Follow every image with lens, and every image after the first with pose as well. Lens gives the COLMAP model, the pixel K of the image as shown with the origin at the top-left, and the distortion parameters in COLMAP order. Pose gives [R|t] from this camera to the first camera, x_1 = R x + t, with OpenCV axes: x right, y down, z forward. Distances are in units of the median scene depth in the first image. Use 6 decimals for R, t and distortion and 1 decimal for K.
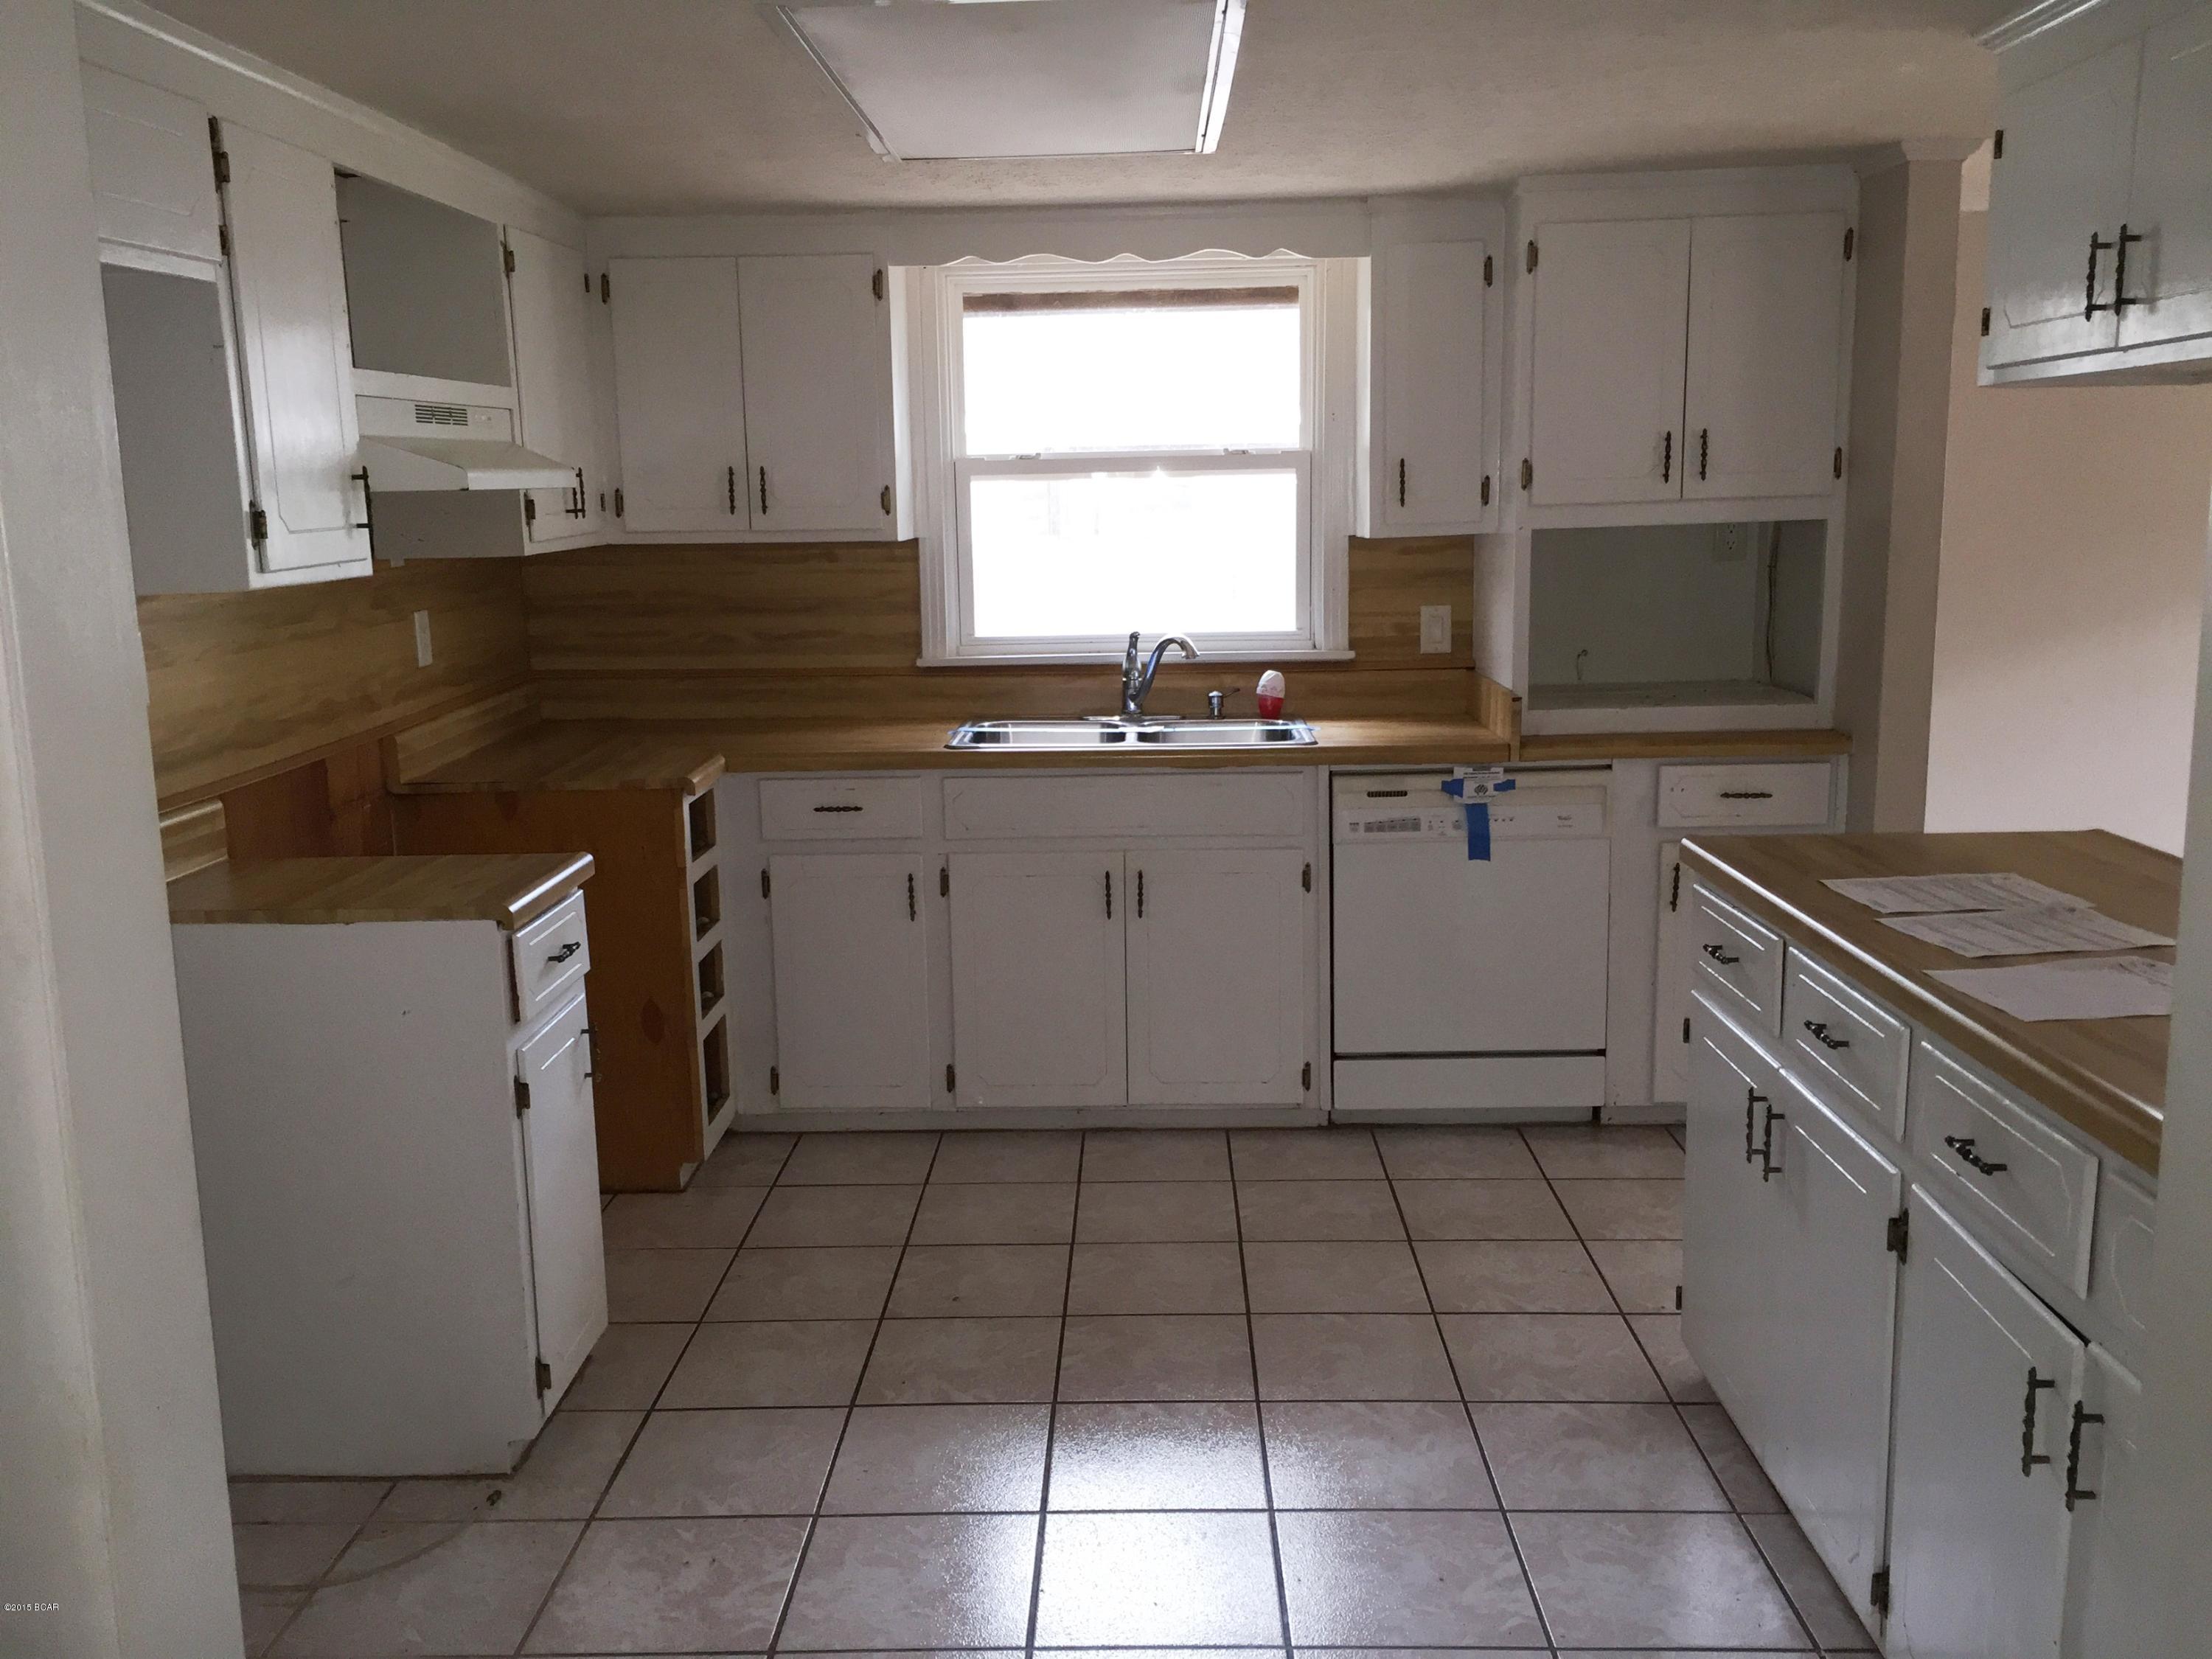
lens RADIAL K [[1904.3, 0, 1088.8], [0, 1904.3, 836.7], [0, 0, 1]] dist [0.059651, -0.036320]
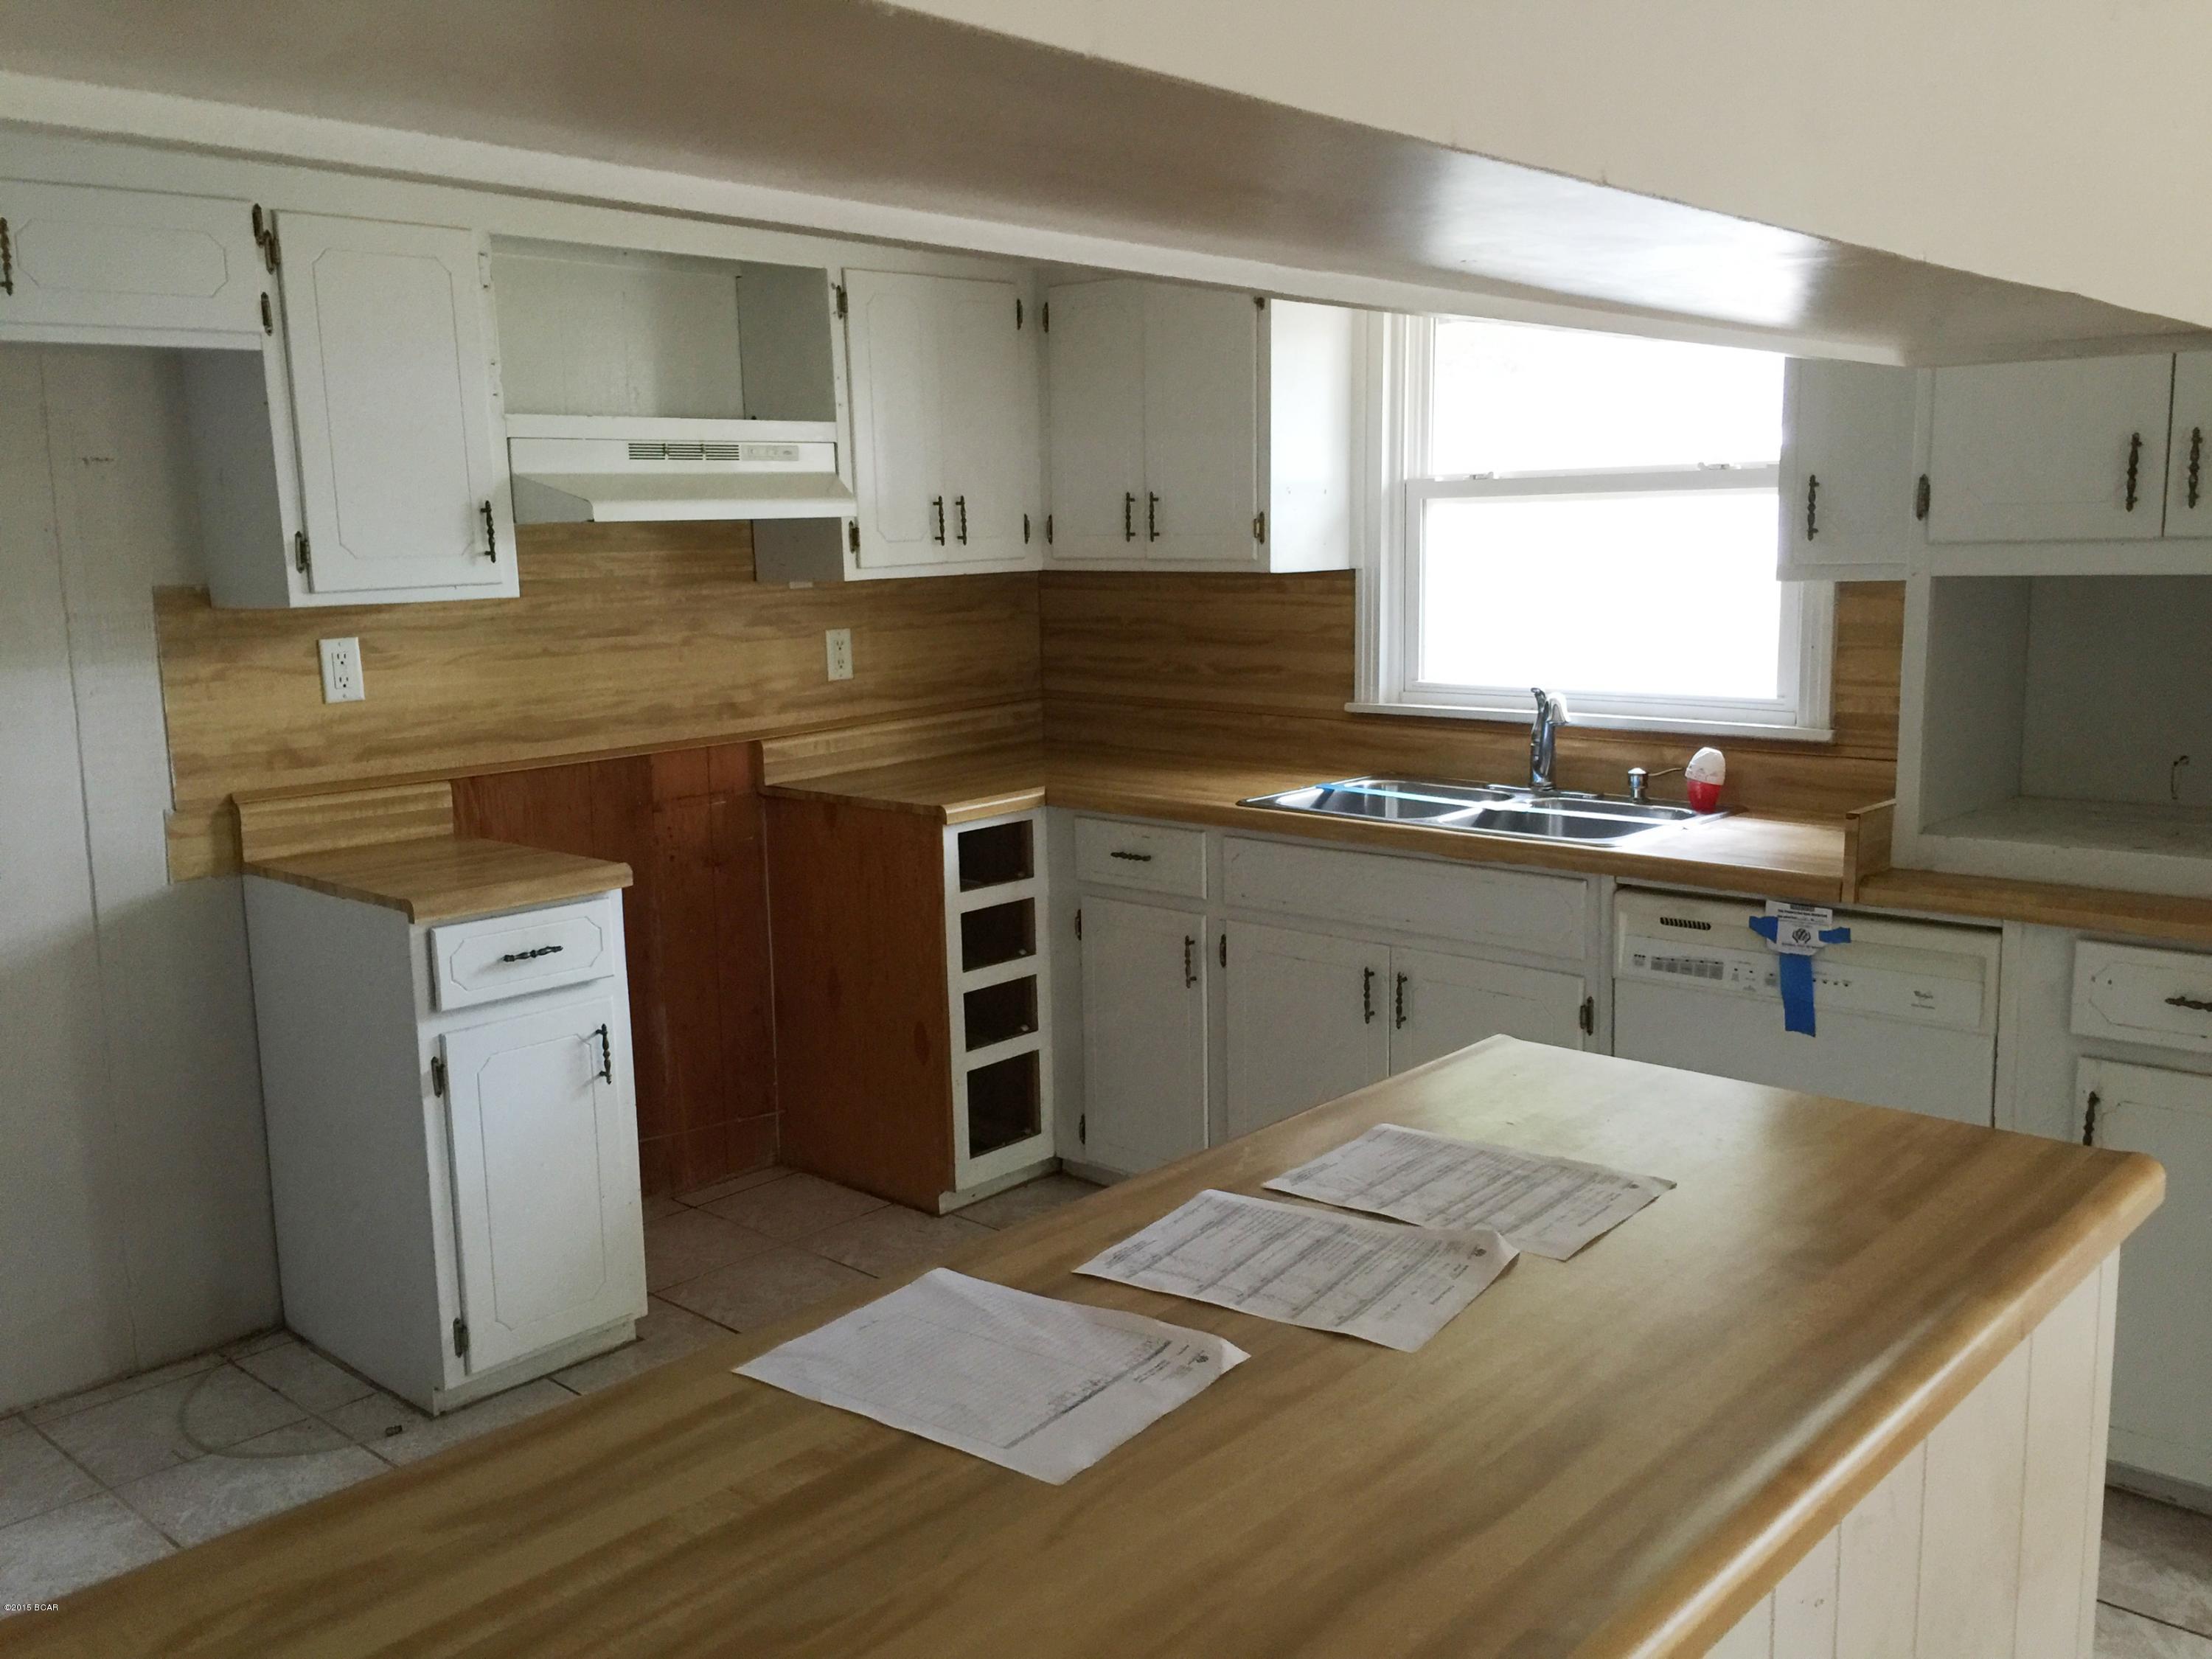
lens RADIAL K [[1904.3, 0, 1095.9], [0, 1904.3, 829.5], [0, 0, 1]] dist [0.059651, -0.036320]
pose [[0.755768, 0.110110, -0.645515, 0.462444], [-0.114938, 0.992764, 0.034774, -0.058527], [0.644673, 0.047913, 0.762955, 0.272995]]
